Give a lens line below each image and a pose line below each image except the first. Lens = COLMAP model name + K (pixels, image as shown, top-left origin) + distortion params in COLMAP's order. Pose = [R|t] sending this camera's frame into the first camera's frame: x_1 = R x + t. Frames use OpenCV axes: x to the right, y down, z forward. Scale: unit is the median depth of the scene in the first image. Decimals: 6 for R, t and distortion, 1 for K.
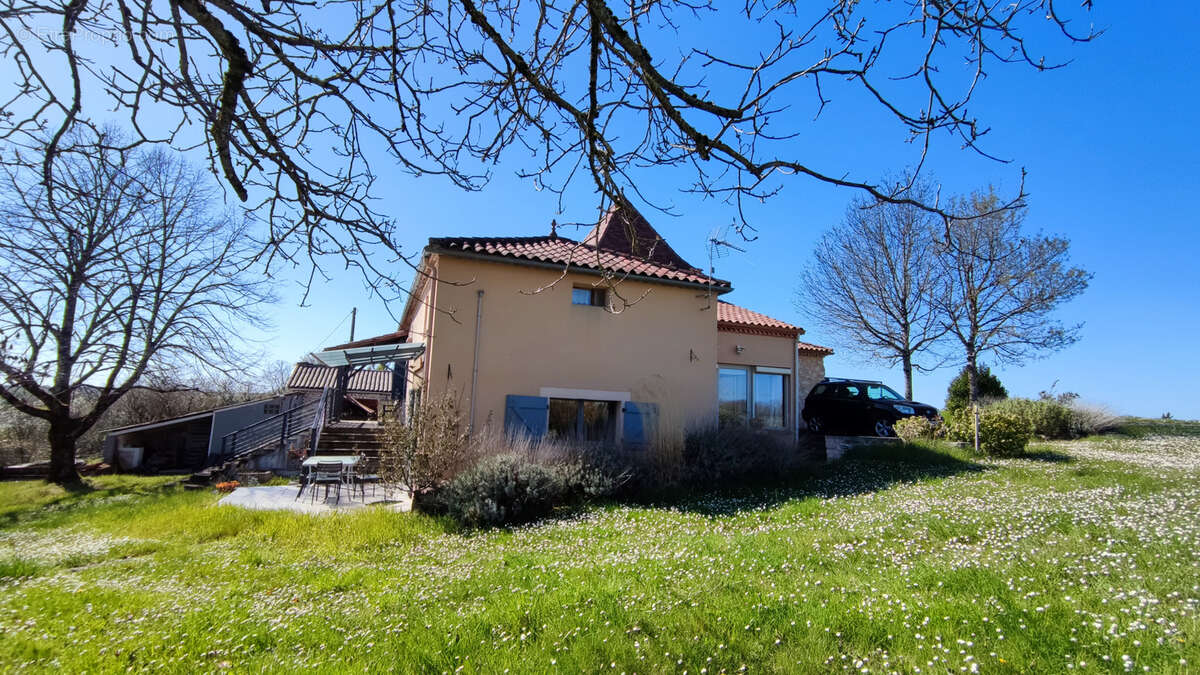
lens RADIAL K [[542.1, 0, 596.0], [0, 542.1, 339.9], [0, 0, 1]] dist [0.002859, -0.000490]
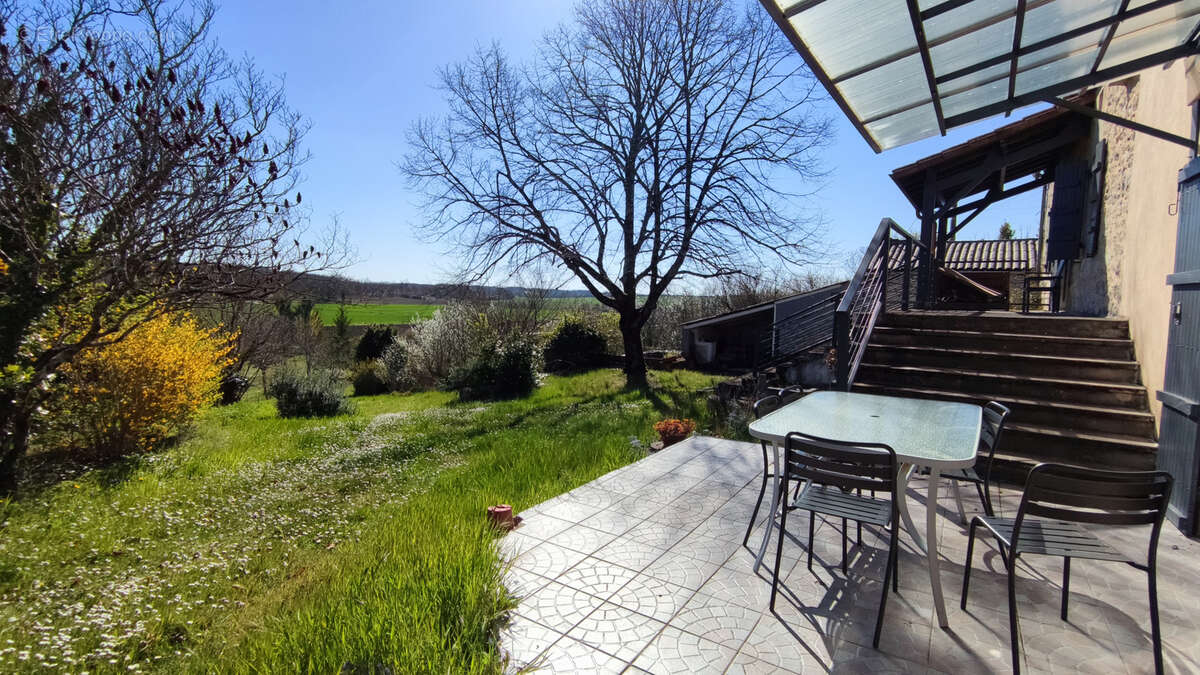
lens RADIAL K [[542.1, 0, 596.0], [0, 542.1, 339.9], [0, 0, 1]] dist [0.002859, -0.000490]
pose [[0.531477, 0.039239, -0.846163, -0.173418], [0.111459, 0.987002, 0.115778, 0.072026], [0.839708, -0.155846, 0.520195, 0.393361]]
